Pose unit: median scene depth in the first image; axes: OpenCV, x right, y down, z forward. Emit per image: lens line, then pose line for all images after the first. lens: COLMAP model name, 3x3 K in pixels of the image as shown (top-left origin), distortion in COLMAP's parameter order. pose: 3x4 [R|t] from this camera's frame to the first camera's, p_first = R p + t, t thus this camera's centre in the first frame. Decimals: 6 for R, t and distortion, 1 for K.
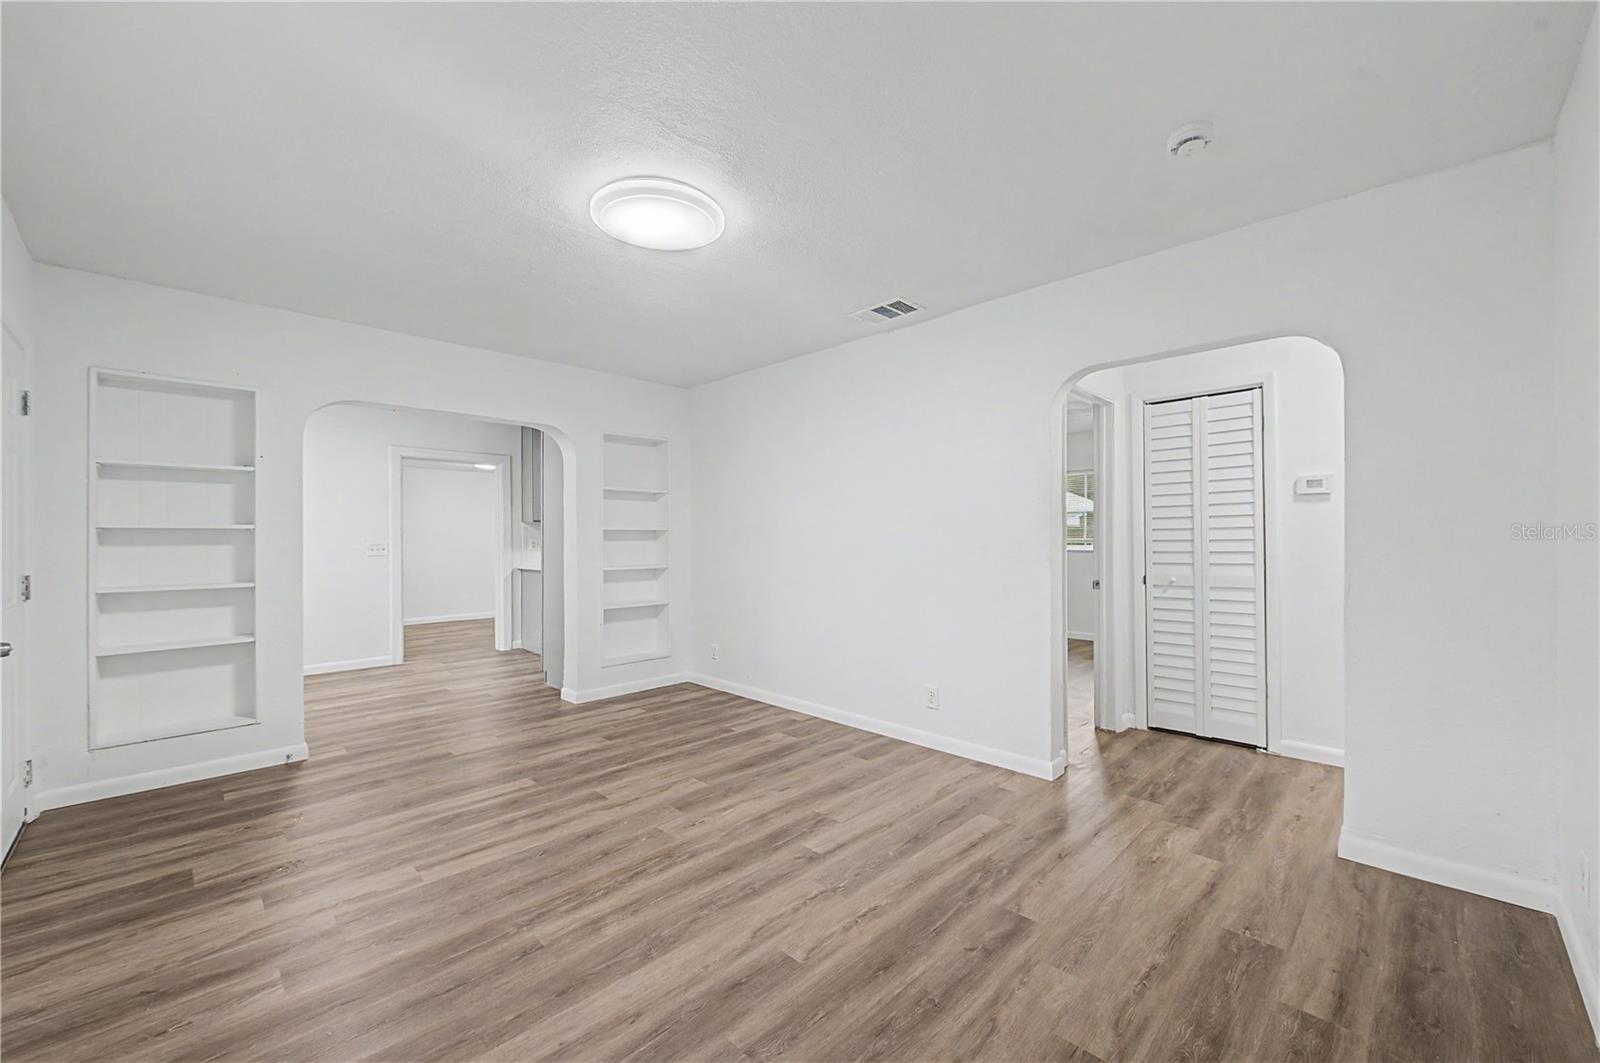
lens RADIAL K [[634.3, 0, 799.5], [0, 634.3, 536.7], [0, 0, 1]] dist [-0.000786, -0.001928]
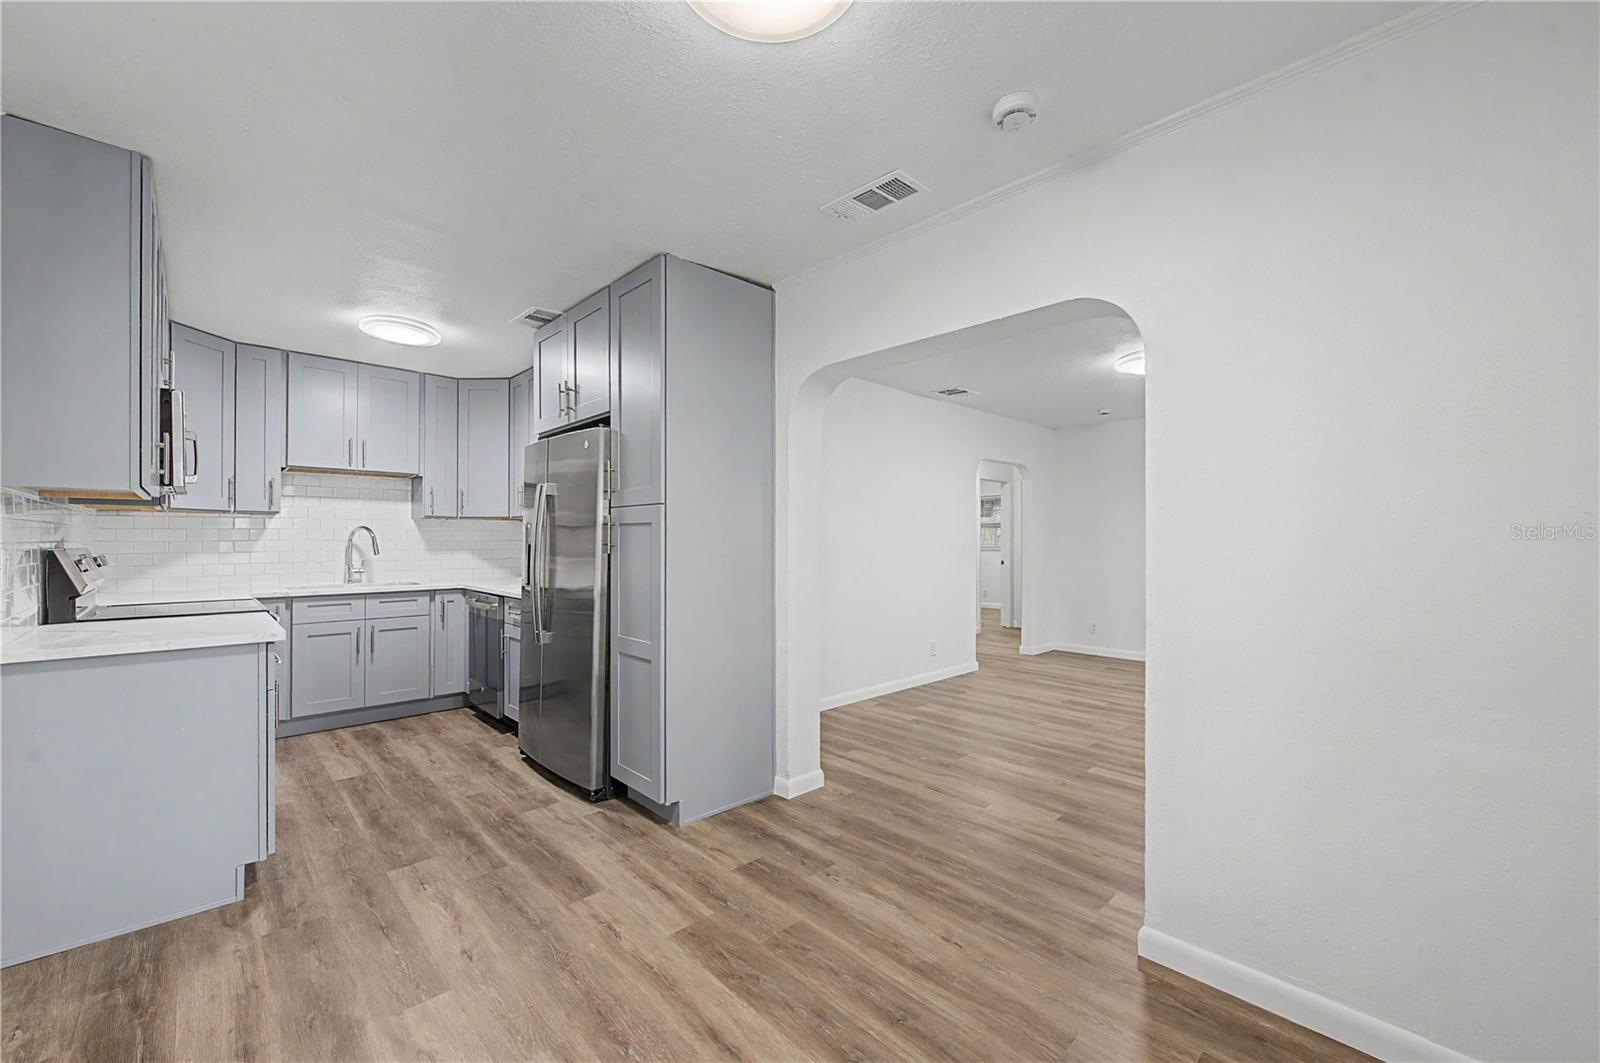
lens RADIAL K [[641.0, 0, 799.3], [0, 641.0, 537.1], [0, 0, 1]] dist [0.000942, -0.000292]
pose [[0.024207, 0.007743, 0.999677, -1.729285], [-0.003117, 0.999966, -0.007670, -0.000682], [-0.999702, -0.002930, 0.024230, 1.662808]]
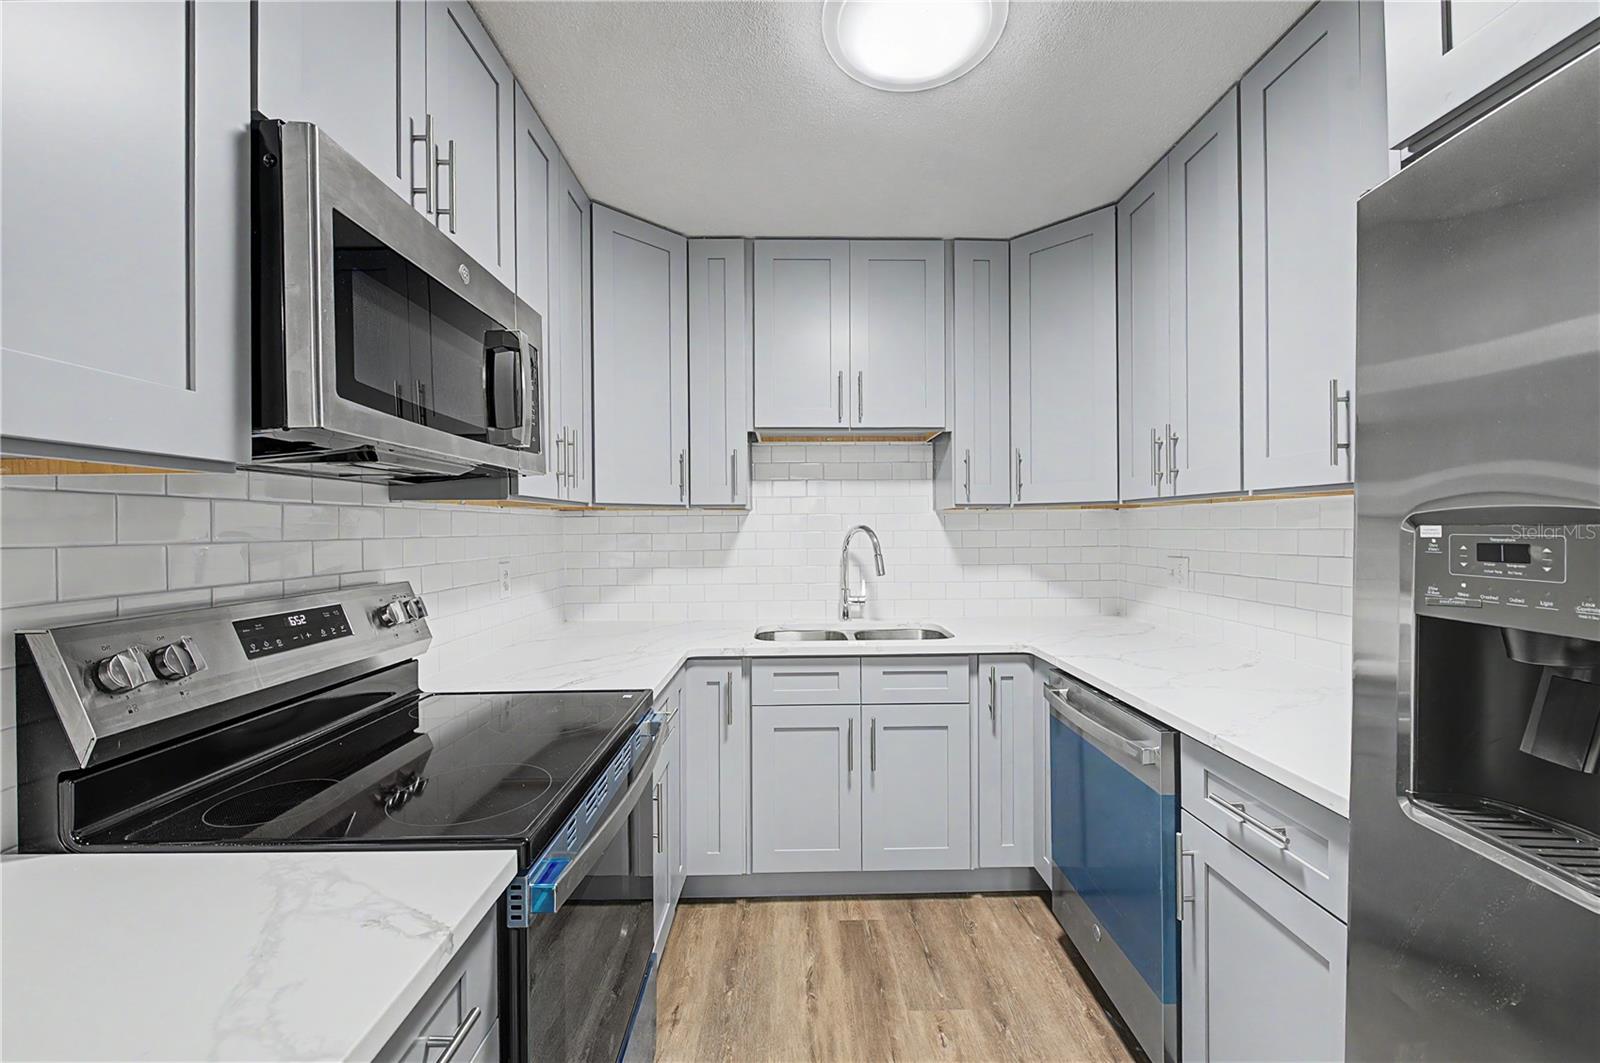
lens RADIAL K [[626.3, 0, 800.9], [0, 626.3, 526.2], [0, 0, 1]] dist [0.002283, -0.003137]
pose [[0.692941, 0.000529, 0.720994, -0.858007], [0.003656, 0.999984, -0.004247, -0.032489], [-0.720985, 0.005579, 0.692928, 2.232962]]
